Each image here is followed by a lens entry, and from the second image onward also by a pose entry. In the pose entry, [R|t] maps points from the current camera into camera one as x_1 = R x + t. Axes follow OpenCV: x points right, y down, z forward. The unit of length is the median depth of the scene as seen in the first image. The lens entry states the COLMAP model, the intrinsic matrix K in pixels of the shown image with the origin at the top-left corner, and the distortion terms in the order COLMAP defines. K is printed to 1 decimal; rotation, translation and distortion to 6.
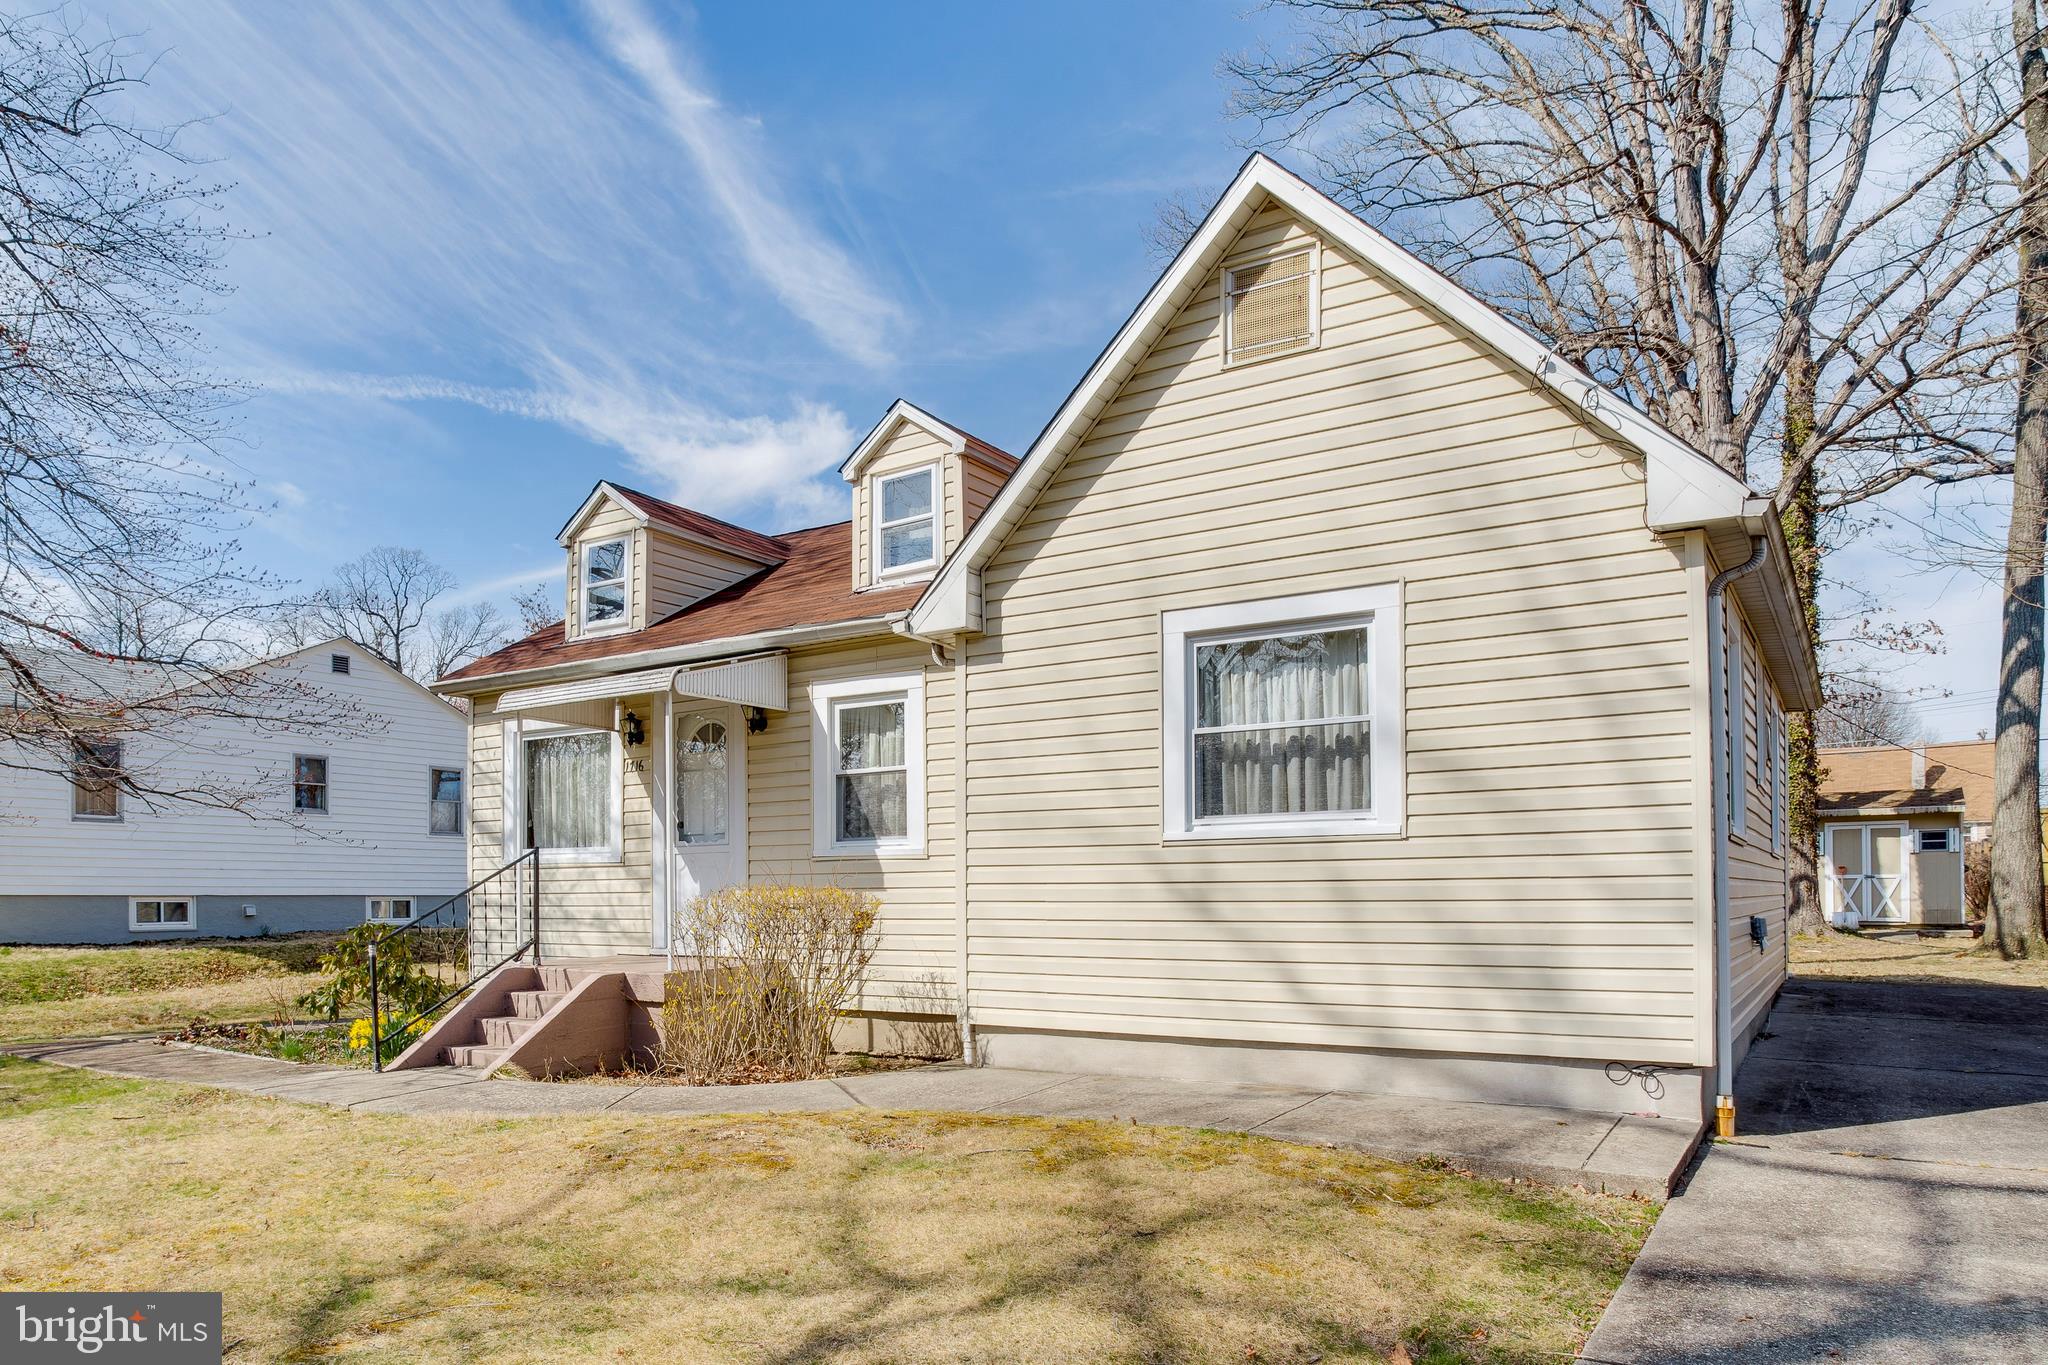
lens RADIAL K [[1351.4, 0, 962.5], [0, 1351.4, 896.1], [0, 0, 1]] dist [-0.059473, 0.025250]
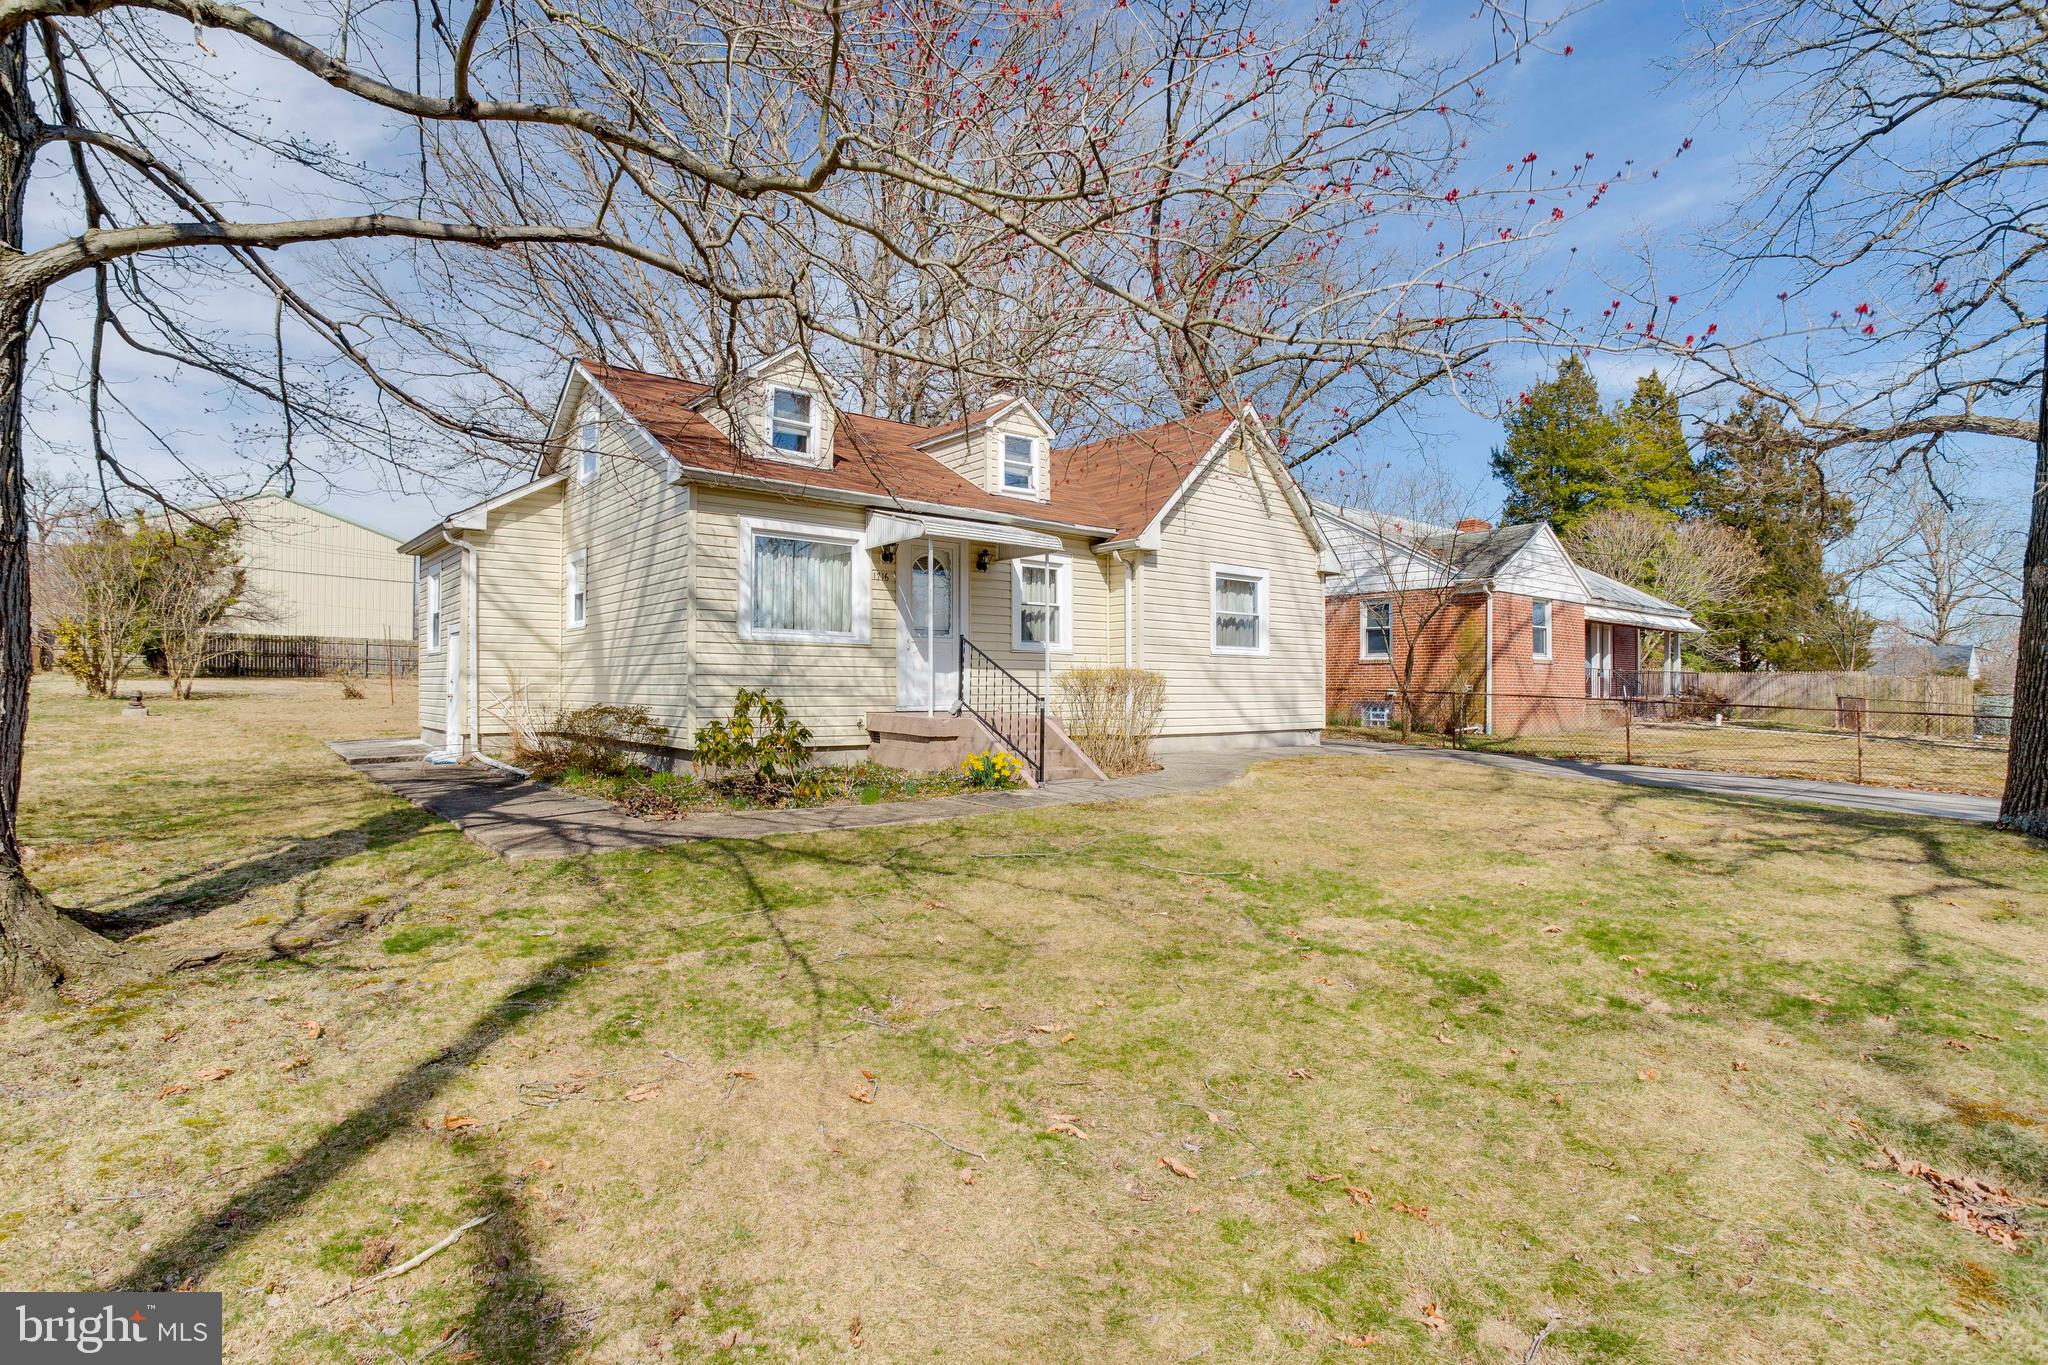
lens RADIAL K [[1026.1, 0, 1017.4], [0, 1026.1, 673.7], [0, 0, 1]] dist [-0.027449, 0.001376]
pose [[0.264551, 0.014600, 0.964261, -1.781381], [-0.011104, 0.999865, -0.012093, 0.022075], [-0.964308, -0.007508, 0.264677, 0.848593]]
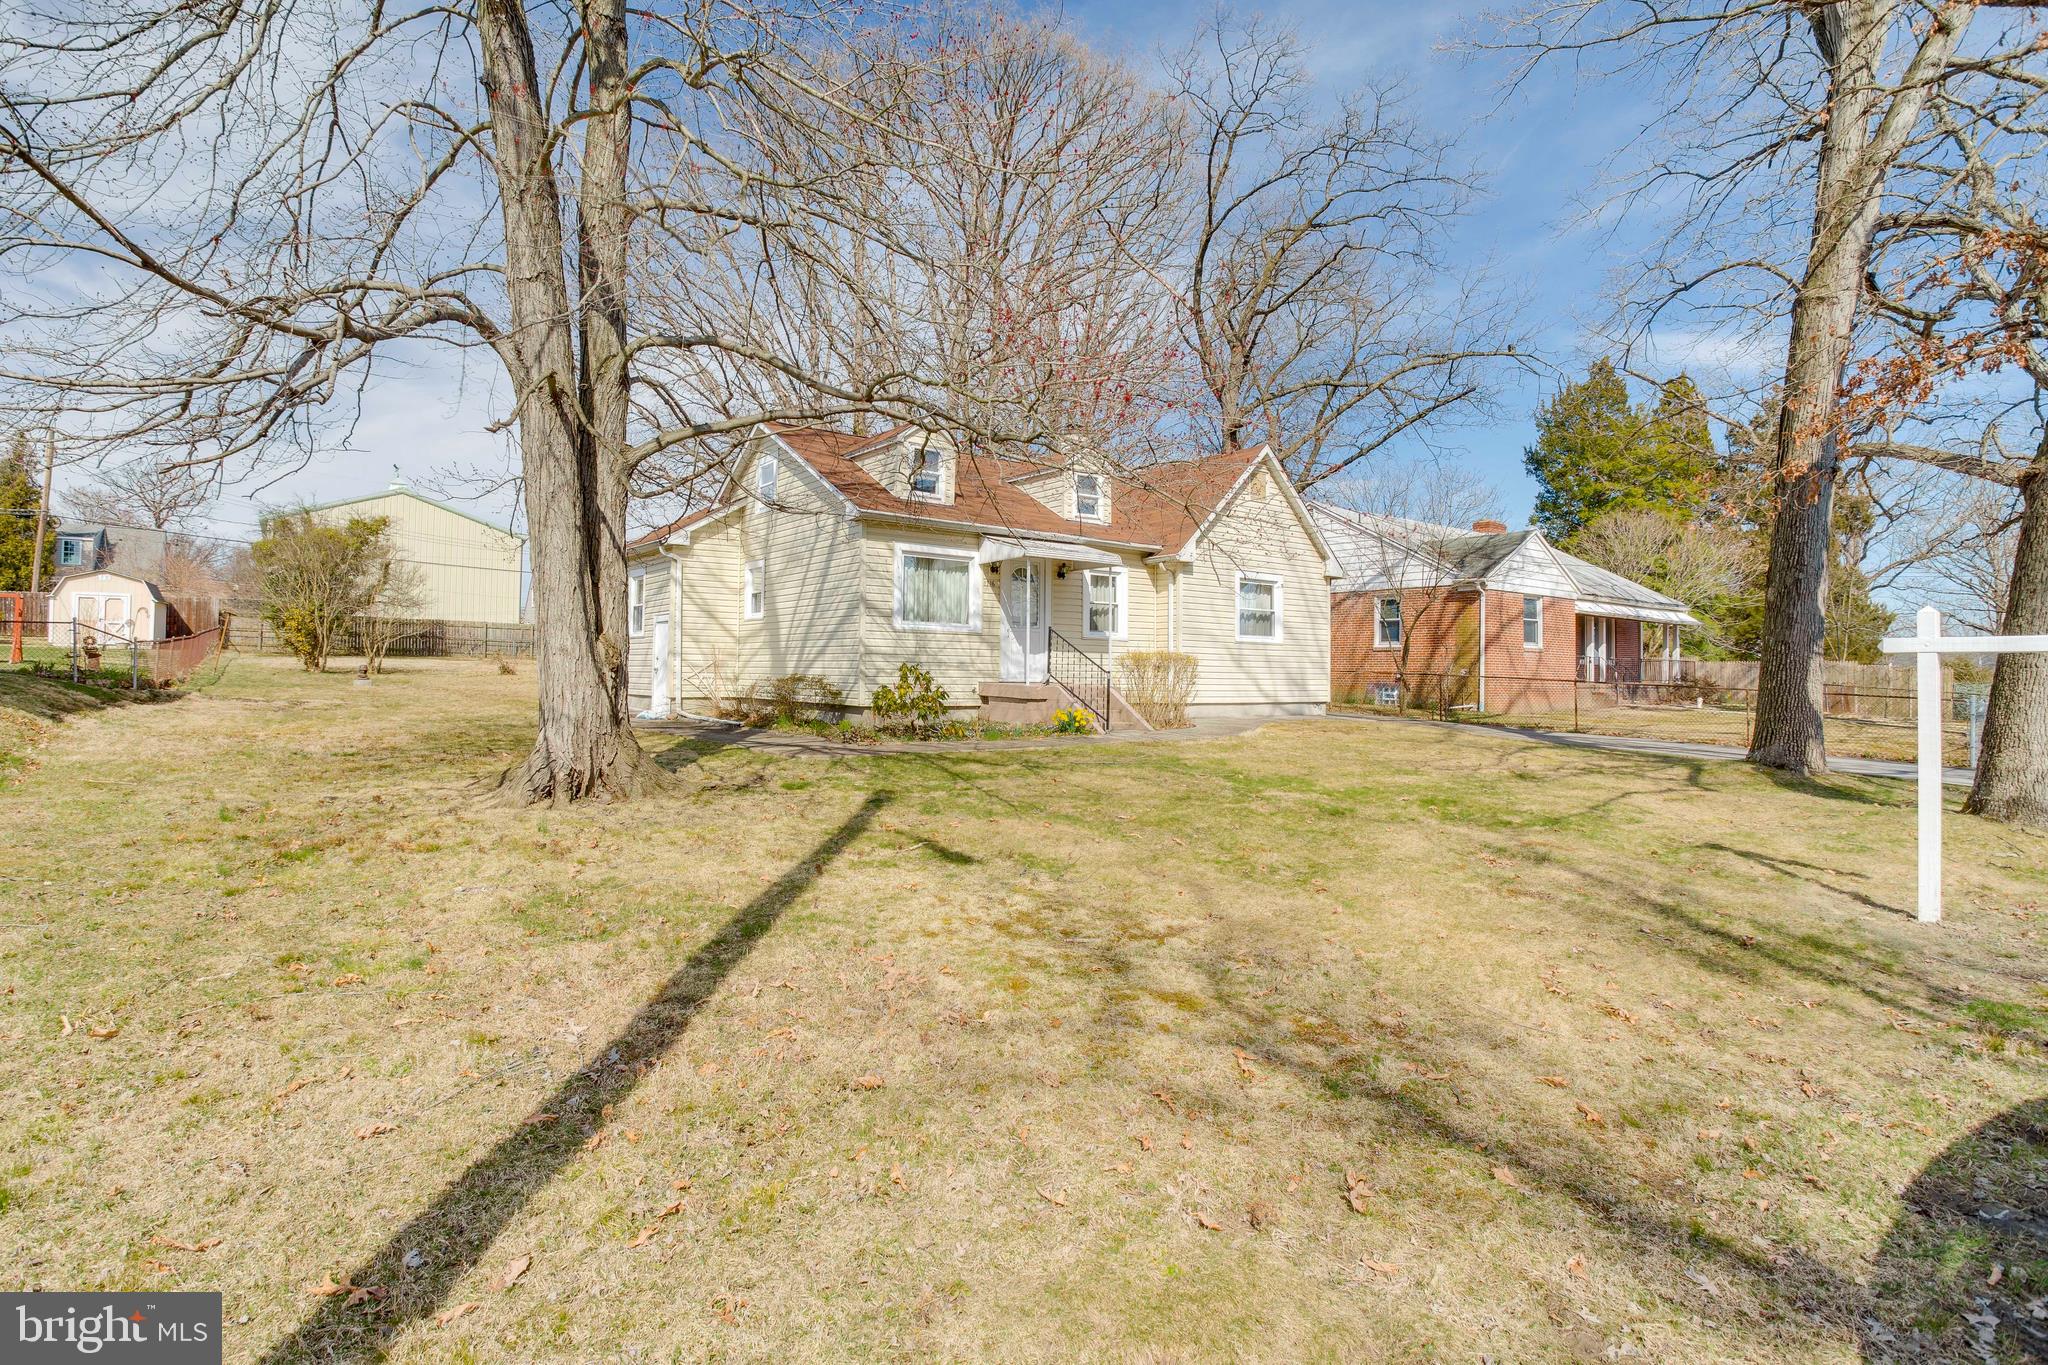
lens RADIAL K [[1009.7, 0, 1006.9], [0, 1009.7, 670.7], [0, 0, 1]] dist [-0.067399, 0.026700]
pose [[0.320922, 0.005401, 0.947090, -2.311425], [-0.019114, 0.999817, 0.000775, 0.037071], [-0.946913, -0.018351, 0.320966, 0.748865]]
